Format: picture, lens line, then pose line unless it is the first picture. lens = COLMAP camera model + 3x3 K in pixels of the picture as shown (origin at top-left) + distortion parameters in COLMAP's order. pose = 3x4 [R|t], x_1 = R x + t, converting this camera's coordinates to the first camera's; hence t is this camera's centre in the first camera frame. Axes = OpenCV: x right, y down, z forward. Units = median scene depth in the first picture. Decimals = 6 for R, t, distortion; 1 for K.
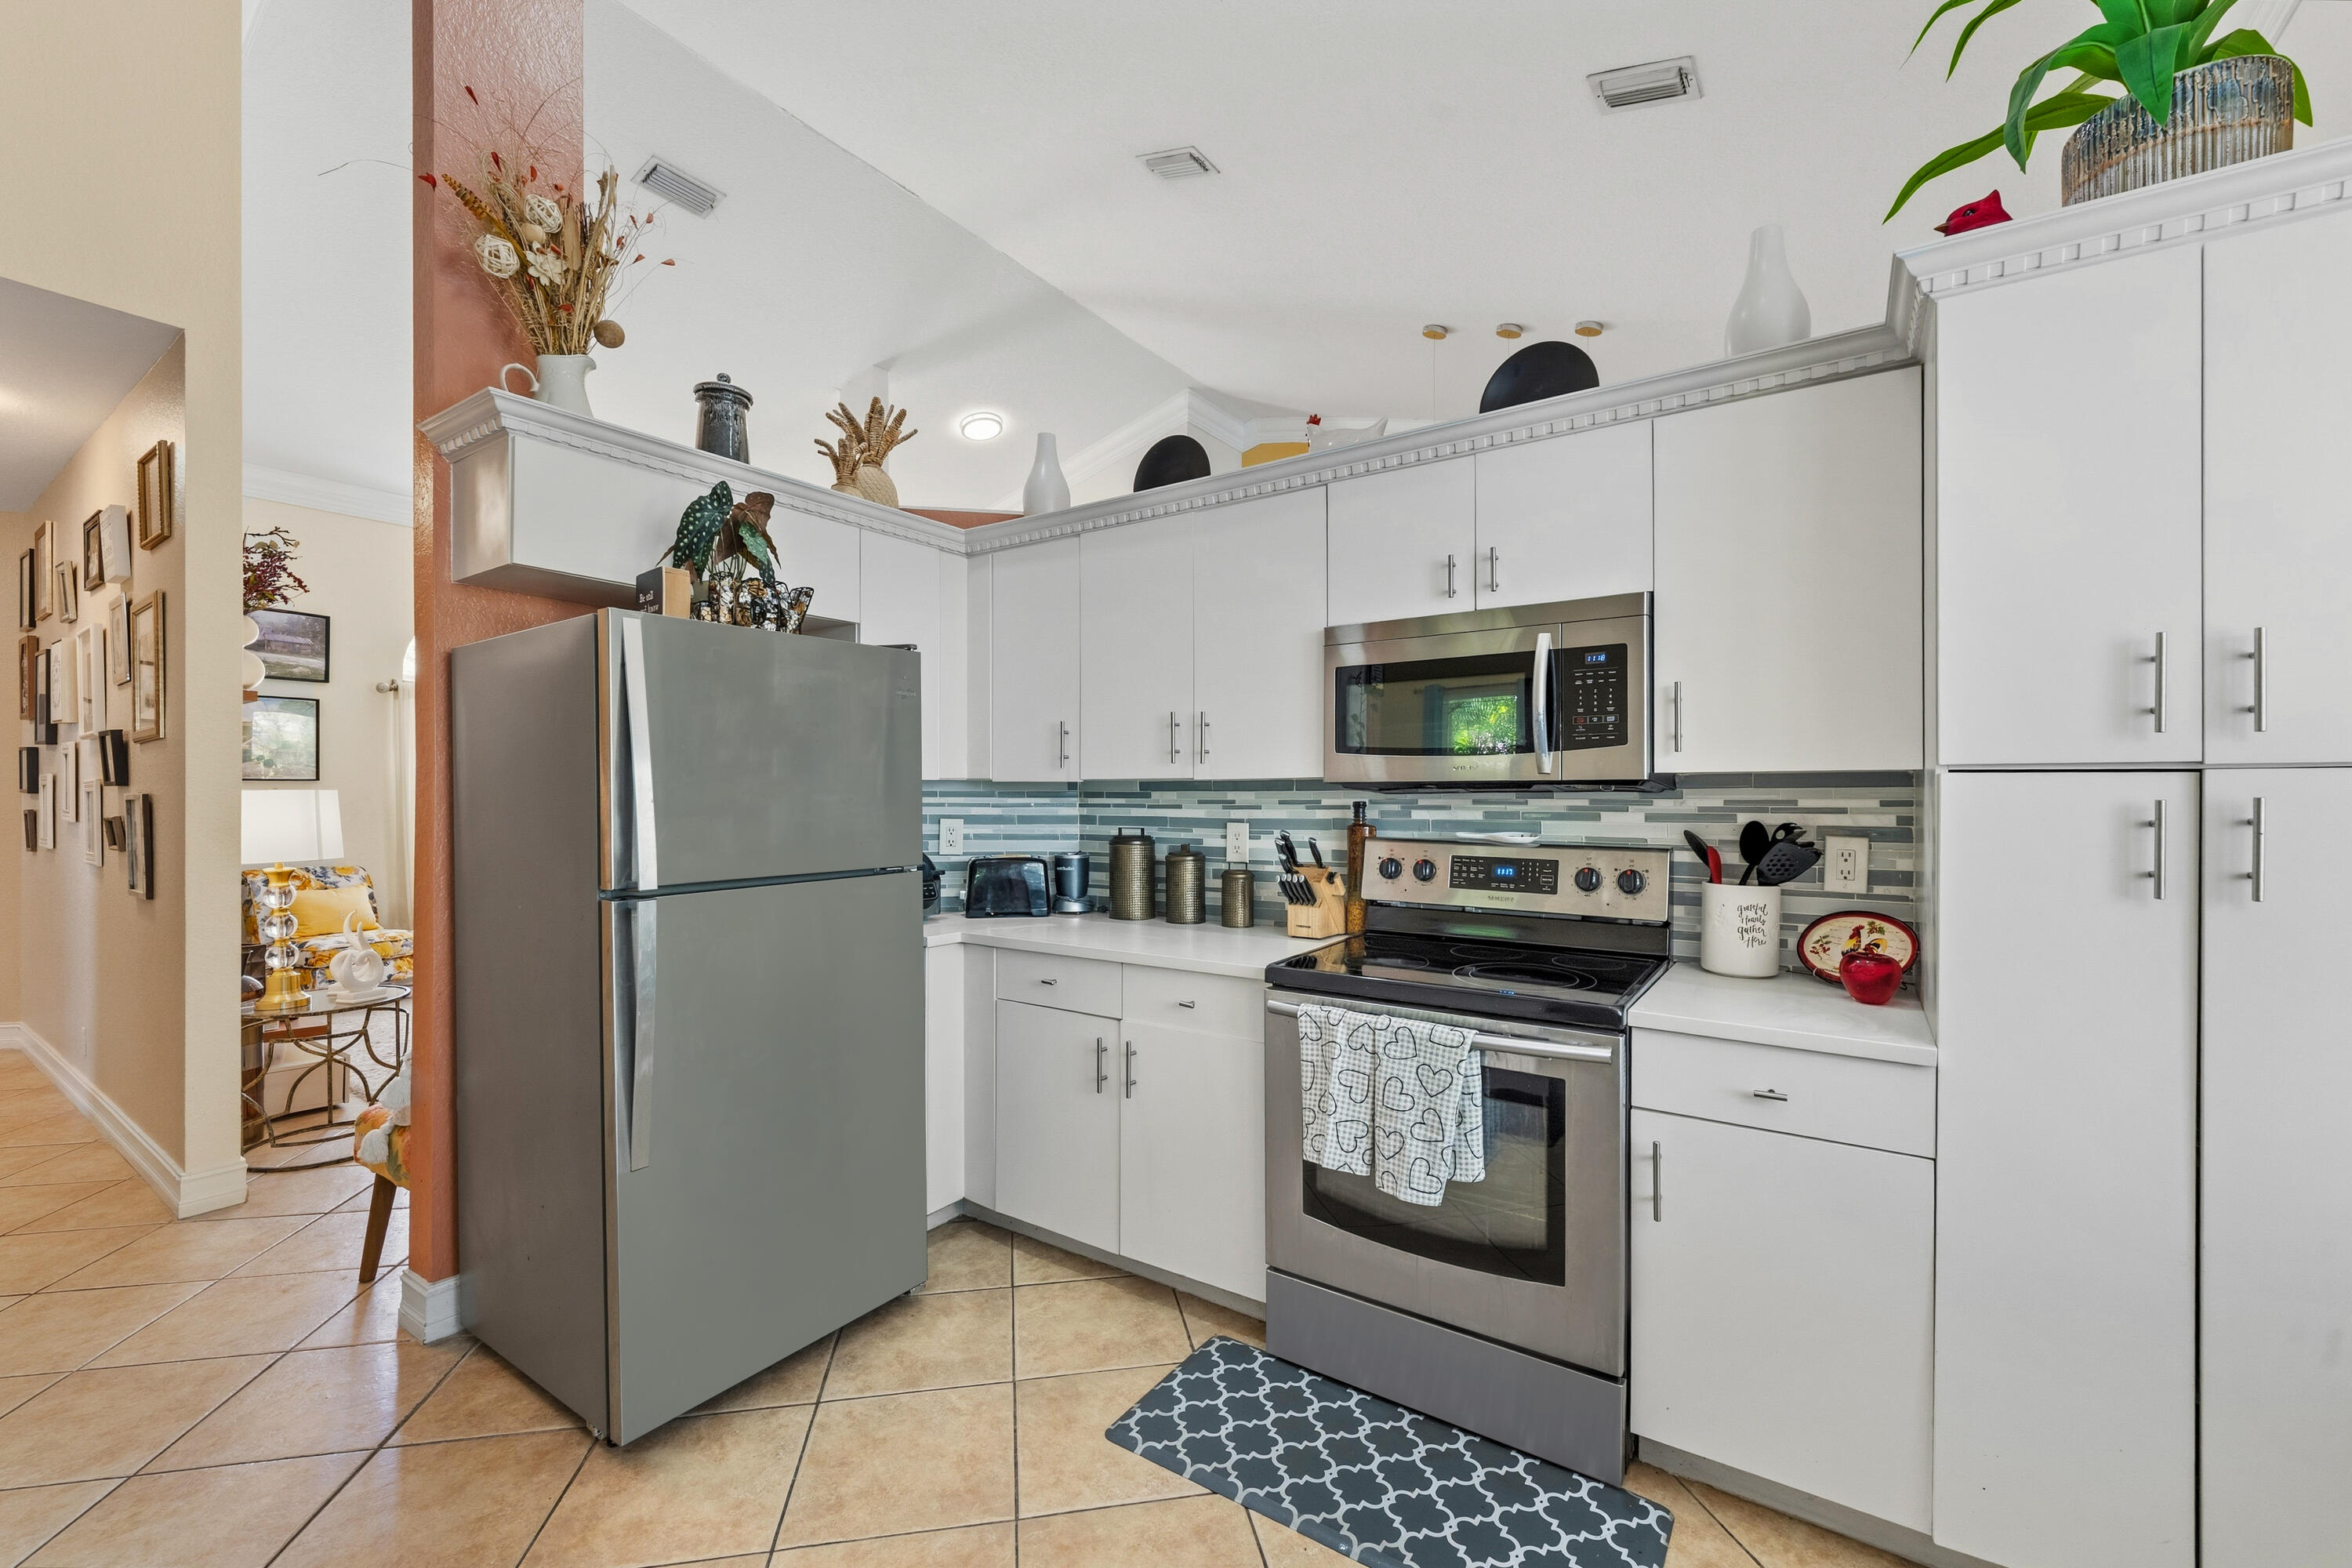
lens RADIAL K [[963.2, 0, 1175.1], [0, 963.2, 791.4], [0, 0, 1]] dist [0.003675, -0.002098]
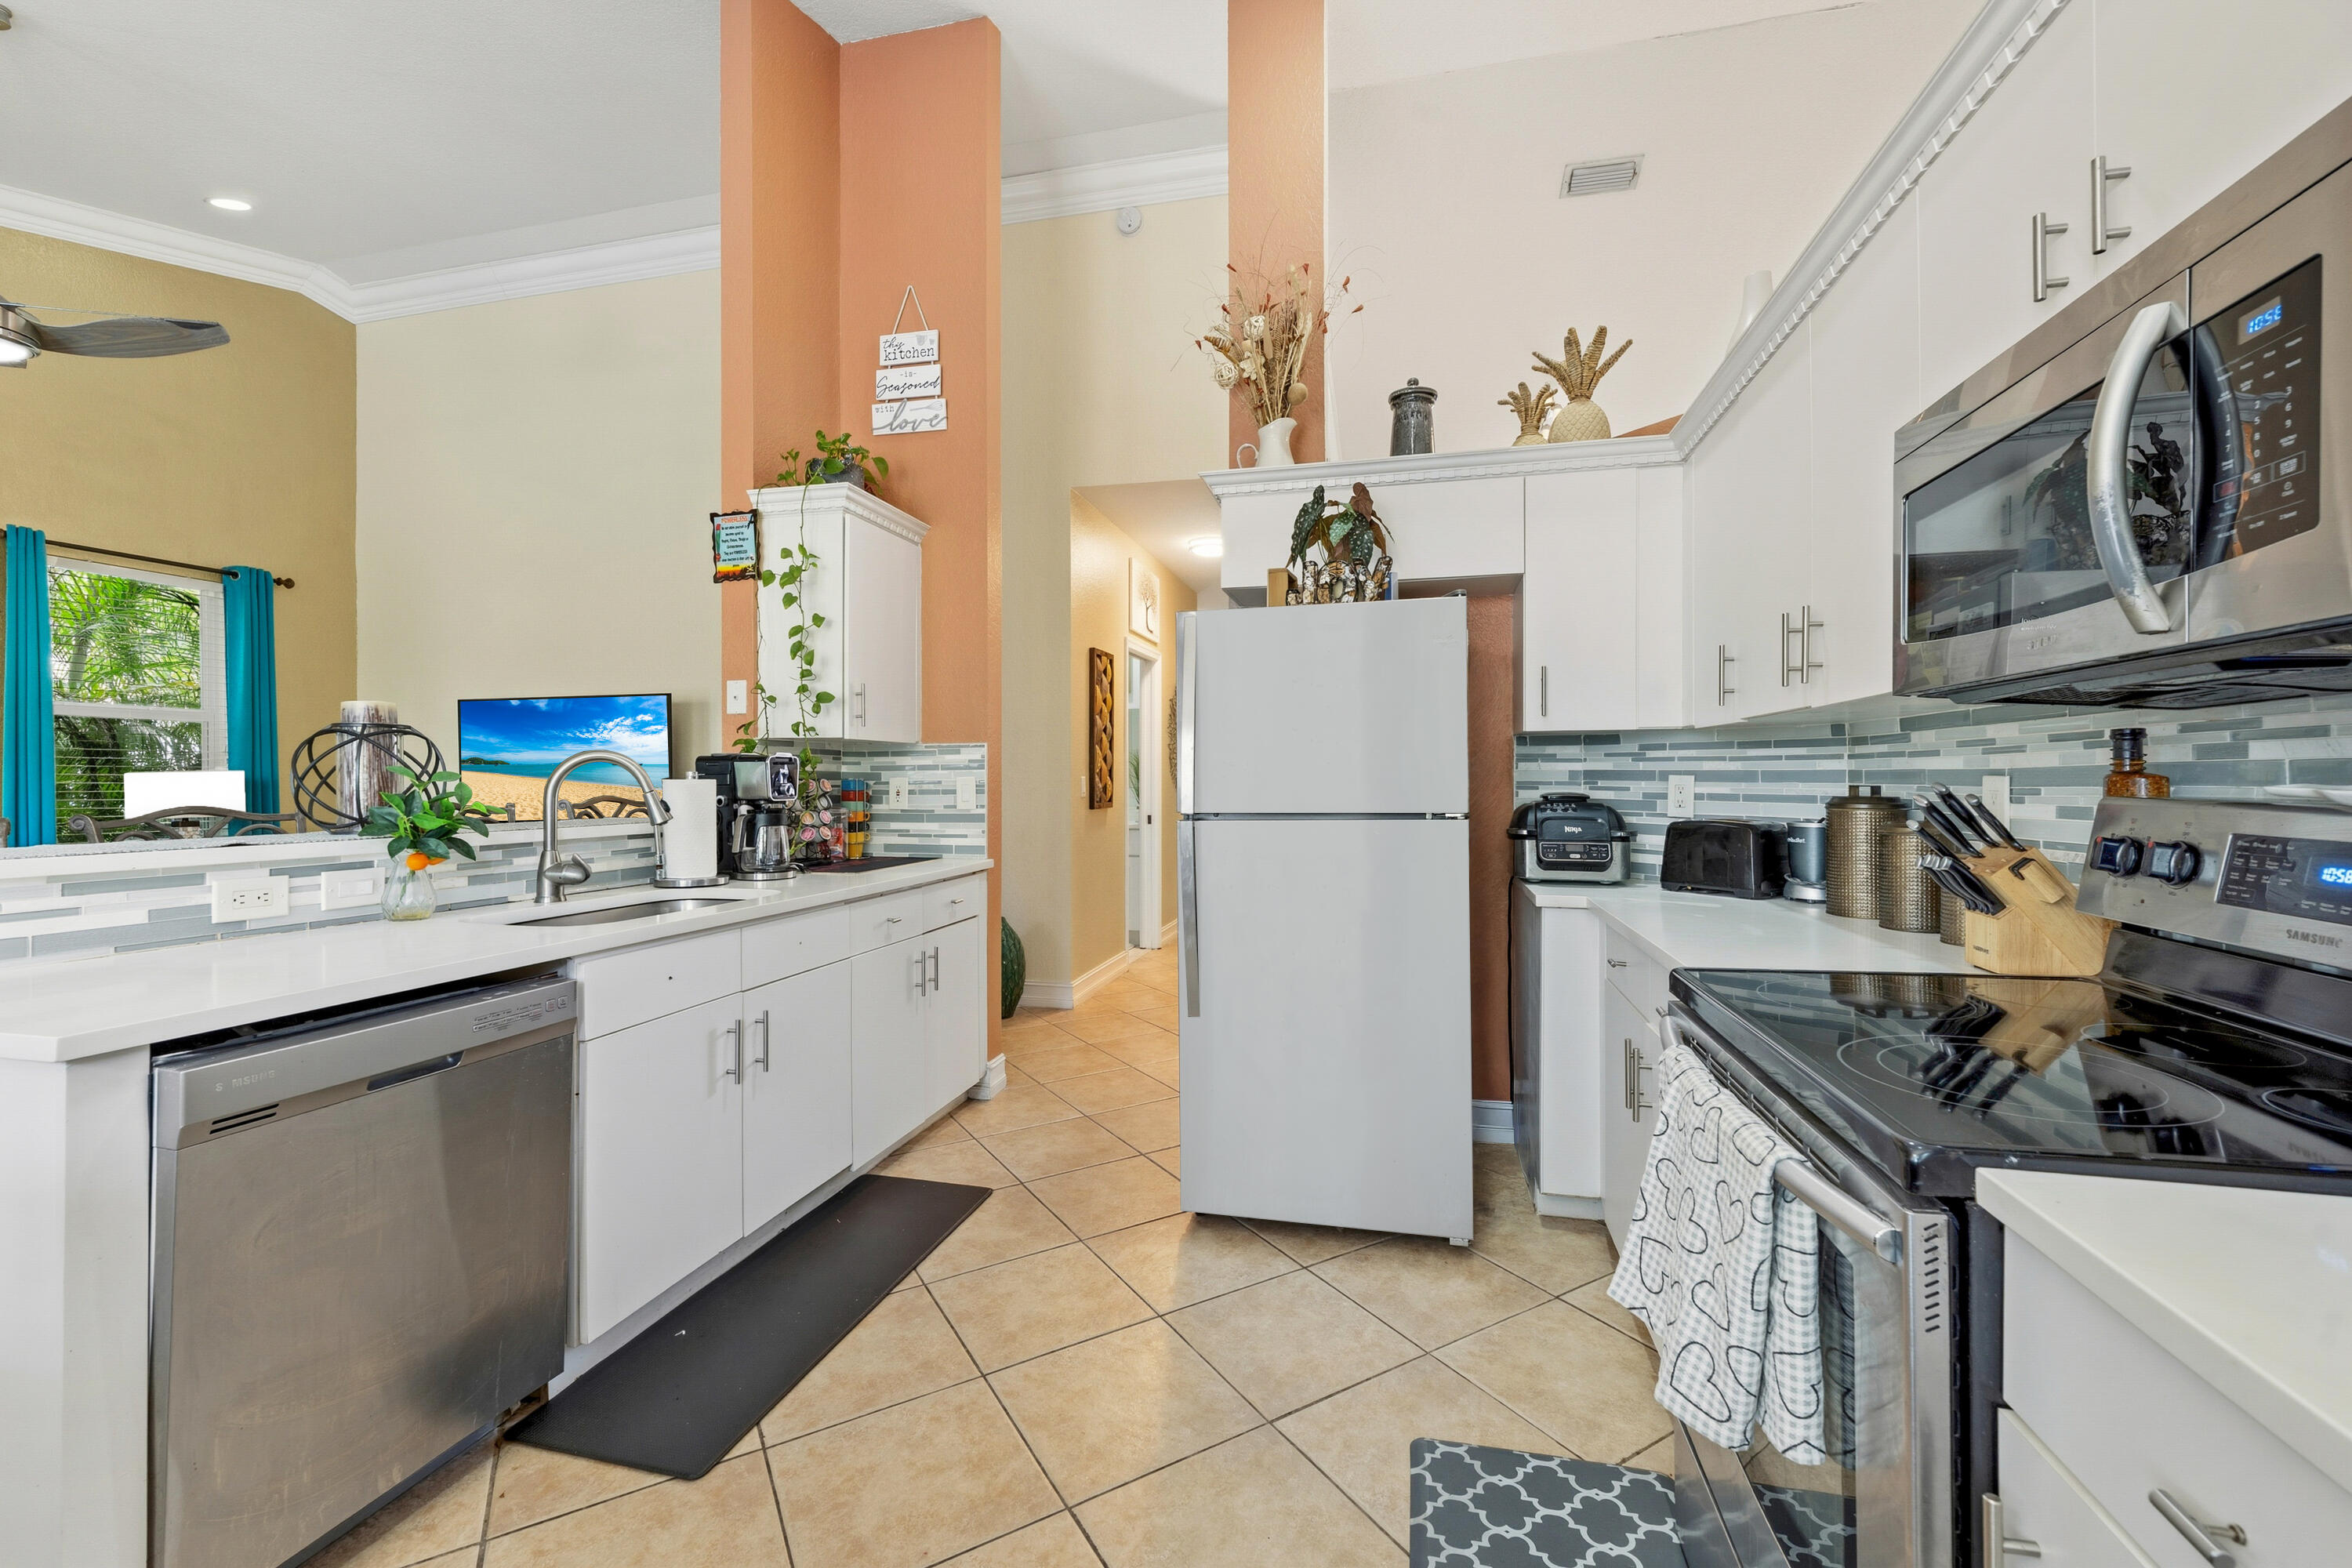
lens RADIAL K [[963.2, 0, 1182.6], [0, 963.2, 769.8], [0, 0, 1]] dist [0.003675, -0.002098]
pose [[0.356187, -0.008001, -0.934380, 0.495094], [0.000367, 0.999964, -0.008423, 0.037124], [0.934415, 0.002657, 0.356177, 0.339924]]
